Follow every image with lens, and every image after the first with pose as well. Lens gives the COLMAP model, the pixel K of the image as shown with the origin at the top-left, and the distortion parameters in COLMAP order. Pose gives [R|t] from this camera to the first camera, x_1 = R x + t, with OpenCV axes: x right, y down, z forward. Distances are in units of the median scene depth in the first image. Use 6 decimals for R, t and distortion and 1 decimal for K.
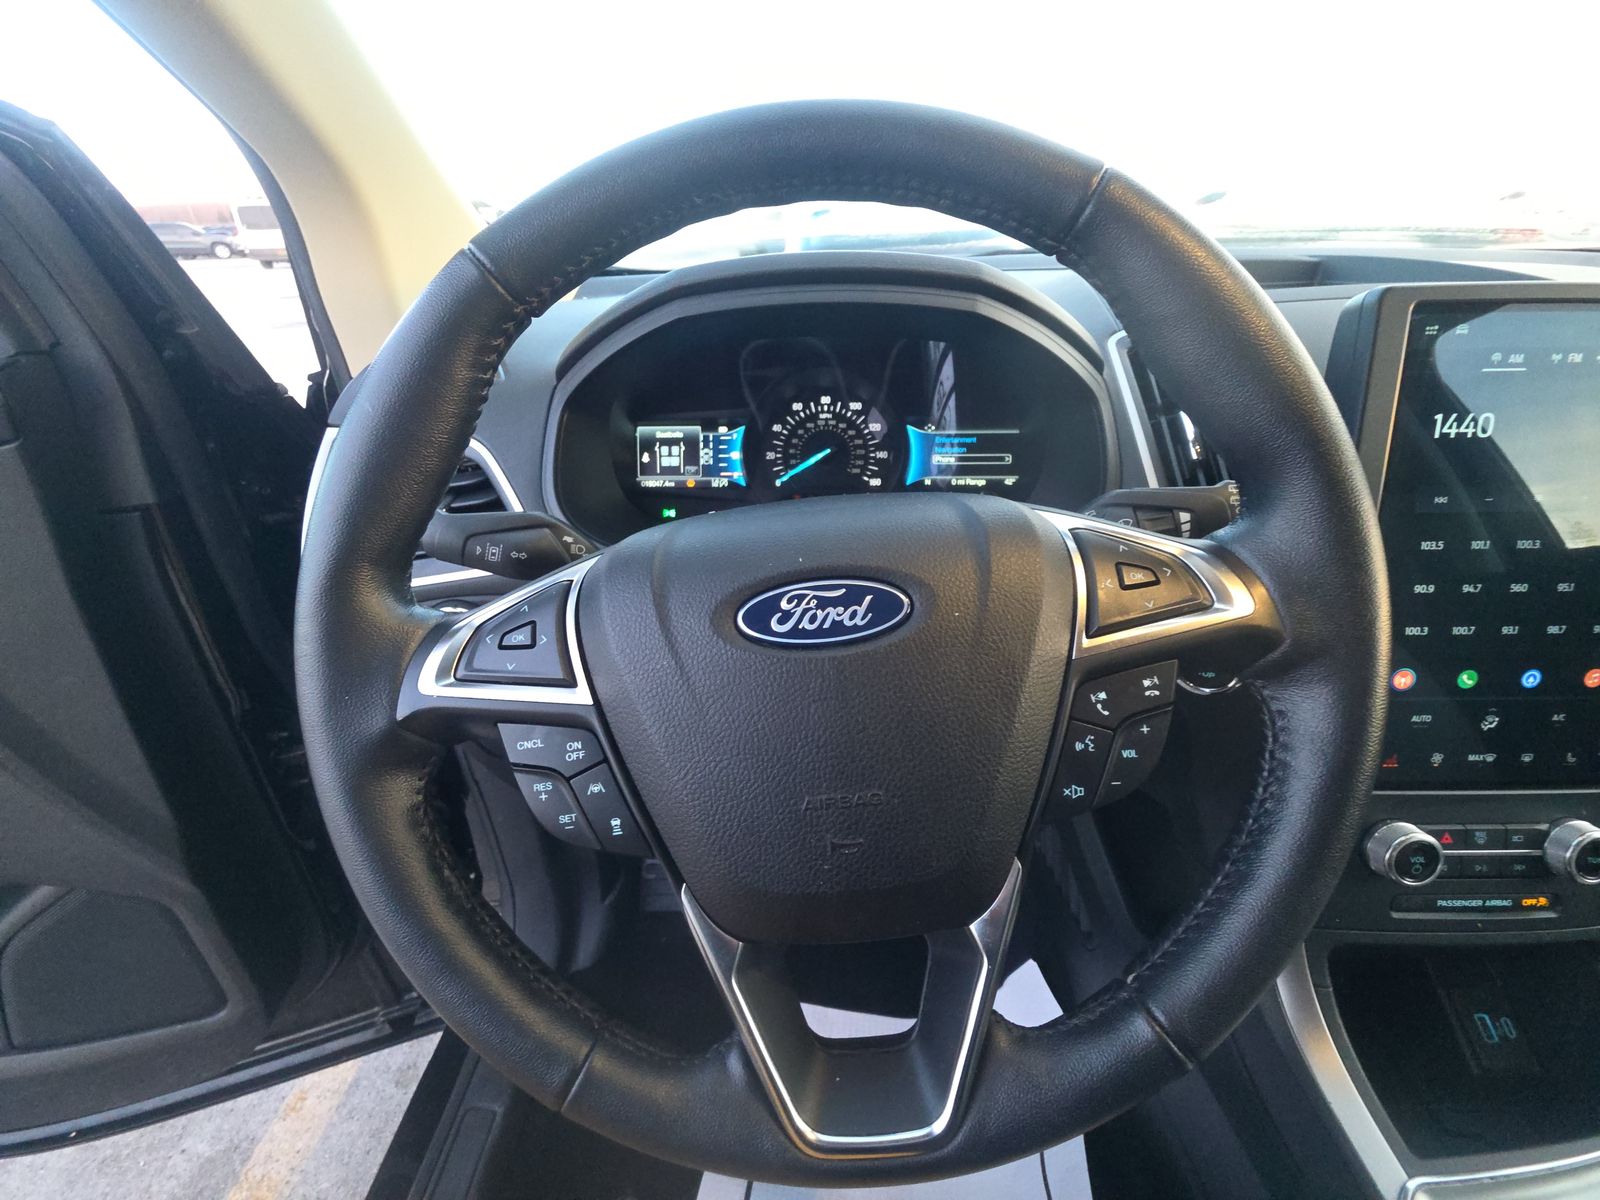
lens RADIAL K [[642.0, 0, 800.0], [0, 642.0, 600.0], [0, 0, 1]] dist [-0.001280, -0.000346]
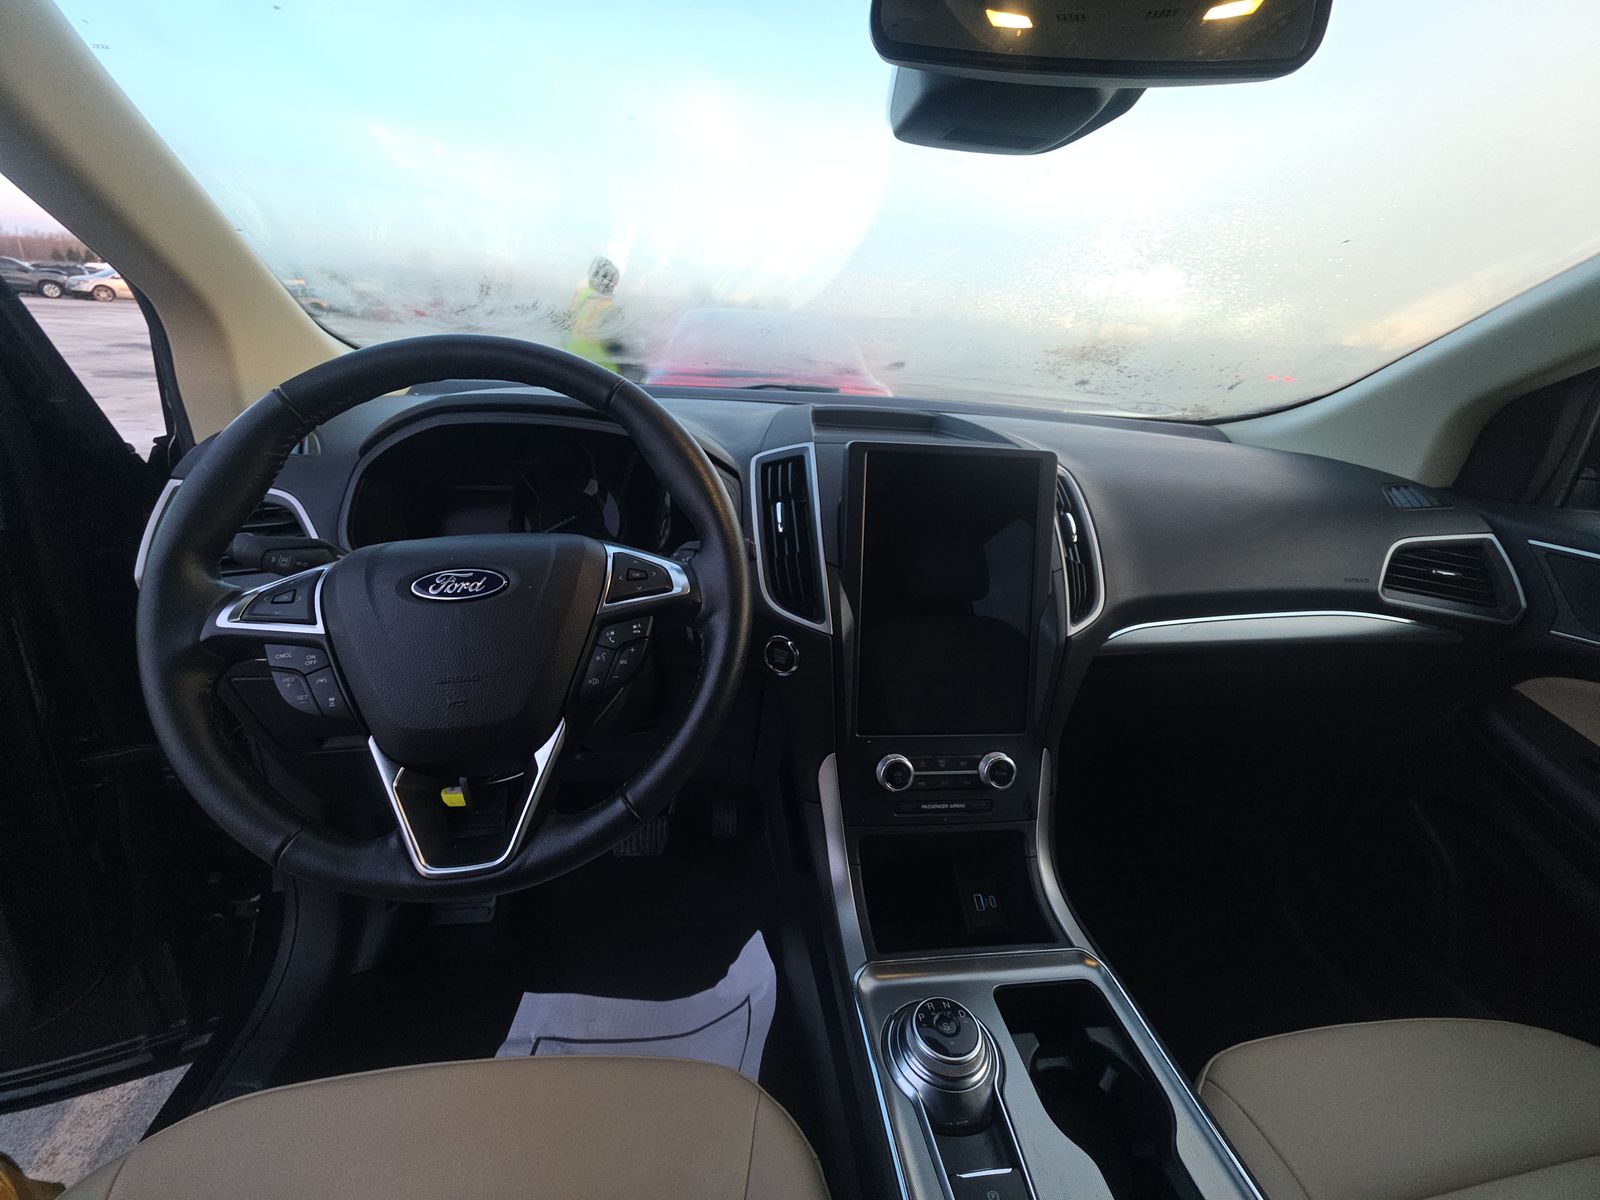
lens RADIAL K [[637.3, 0, 800.0], [0, 637.3, 600.0], [0, 0, 1]] dist [0.014171, -0.011618]
pose [[0.984617, 0.031763, 0.171814, 0.673614], [-0.008514, 0.990891, -0.134395, 0.295512], [-0.174518, 0.130865, 0.975919, -0.992320]]
